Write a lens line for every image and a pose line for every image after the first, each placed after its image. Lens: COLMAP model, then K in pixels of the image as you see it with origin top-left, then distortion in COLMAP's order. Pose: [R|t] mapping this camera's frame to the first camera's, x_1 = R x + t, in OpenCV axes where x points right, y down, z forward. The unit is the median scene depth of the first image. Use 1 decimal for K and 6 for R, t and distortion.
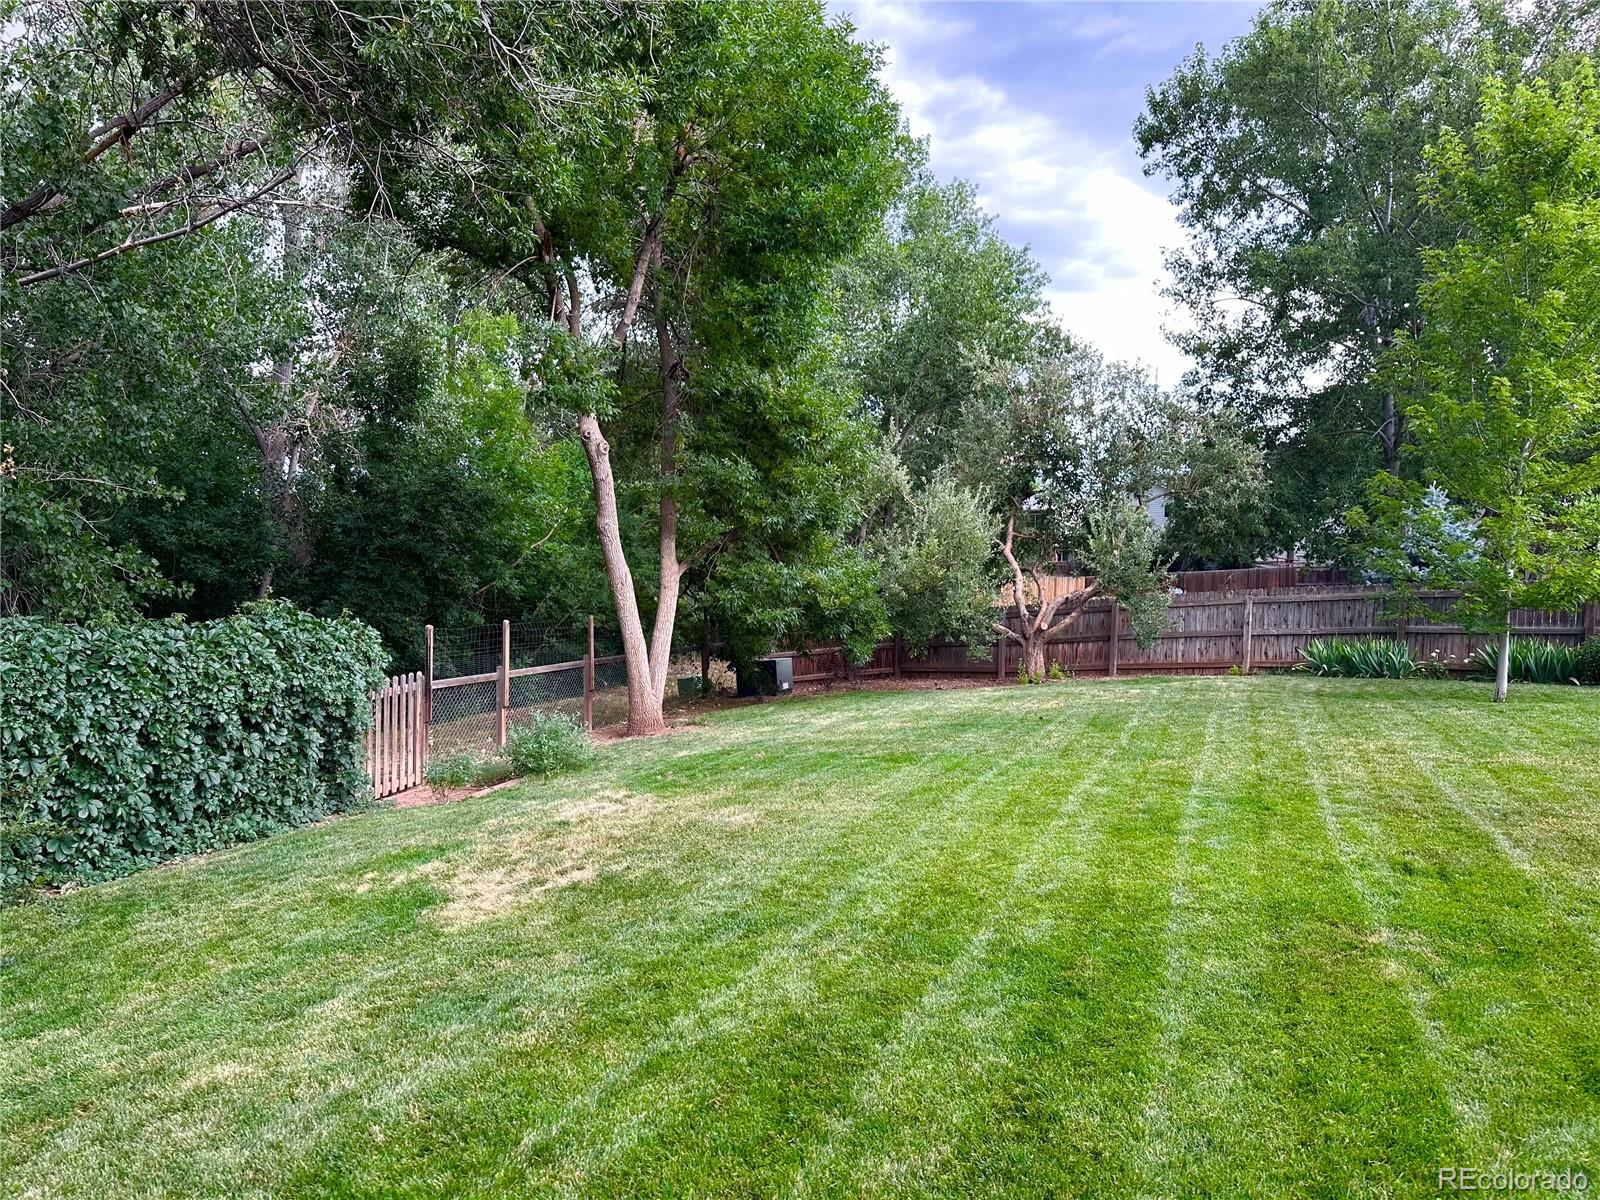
lens RADIAL K [[1105.7, 0, 762.7], [0, 1105.7, 605.5], [0, 0, 1]] dist [0.089832, -0.140831]
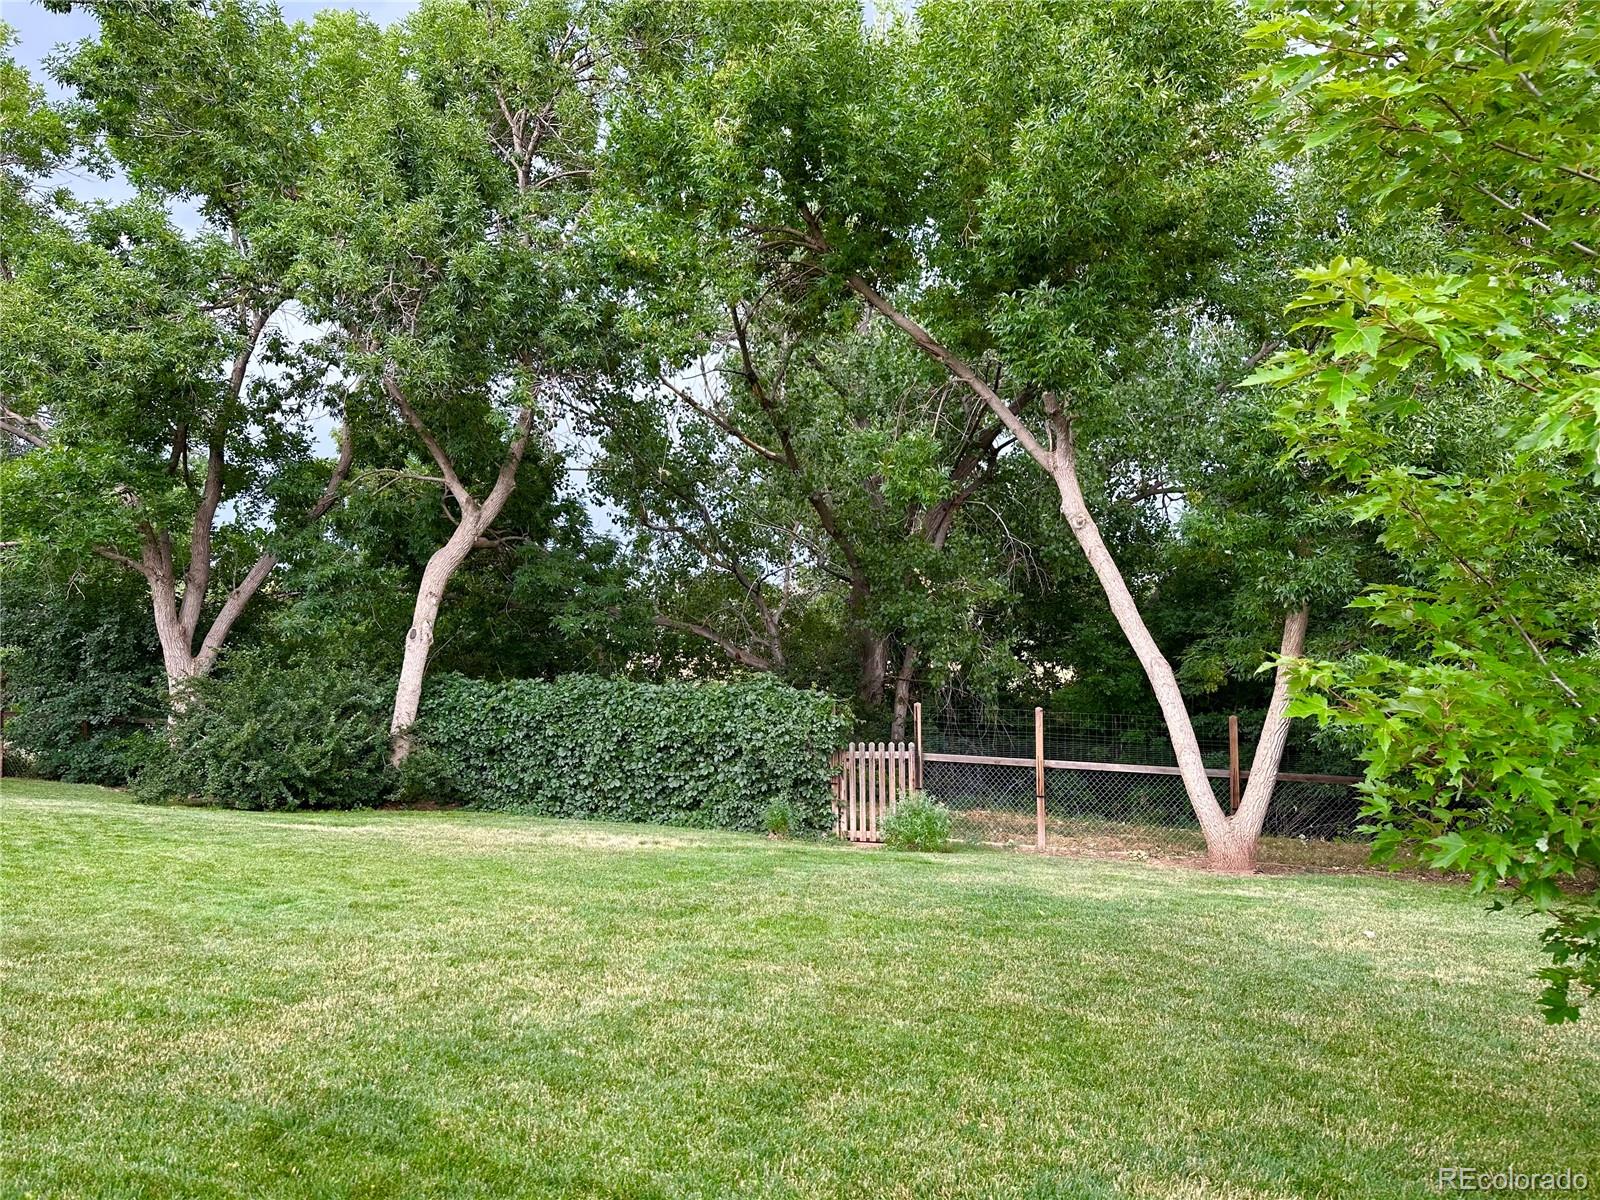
lens RADIAL K [[1105.7, 0, 762.7], [0, 1105.7, 605.5], [0, 0, 1]] dist [0.089832, -0.140831]
pose [[0.053192, 0.033646, -0.998017, 0.640674], [-0.025418, 0.999154, 0.032329, -0.089220], [0.998261, 0.023648, 0.054002, 0.624550]]
